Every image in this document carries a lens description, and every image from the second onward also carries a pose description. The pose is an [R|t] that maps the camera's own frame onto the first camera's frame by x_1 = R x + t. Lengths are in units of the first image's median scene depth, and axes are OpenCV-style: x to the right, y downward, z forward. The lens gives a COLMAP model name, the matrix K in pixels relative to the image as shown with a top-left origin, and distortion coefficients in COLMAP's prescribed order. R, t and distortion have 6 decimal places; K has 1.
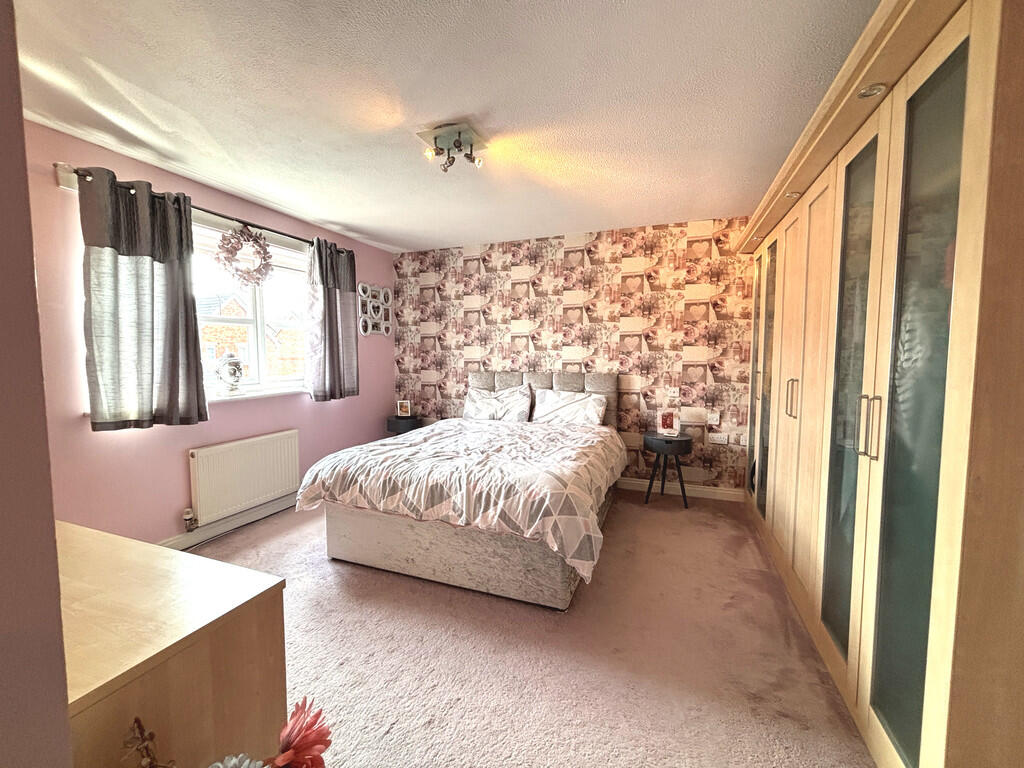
lens RADIAL K [[412.4, 0, 510.1], [0, 412.4, 381.2], [0, 0, 1]] dist [0.007630, -0.004423]
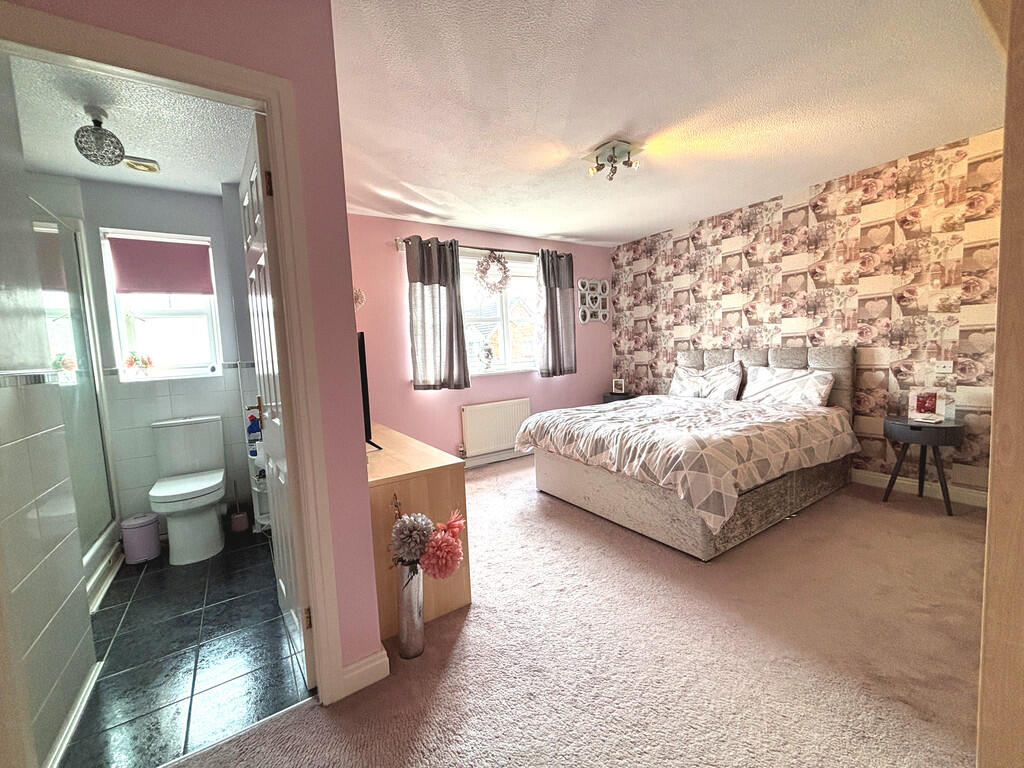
lens RADIAL K [[412.4, 0, 510.1], [0, 412.4, 381.2], [0, 0, 1]] dist [0.007630, -0.004423]
pose [[0.811575, 0.007782, -0.584196, 0.200517], [0.010158, 0.999572, 0.027427, 0.024615], [0.584160, -0.028193, 0.811149, -0.100777]]
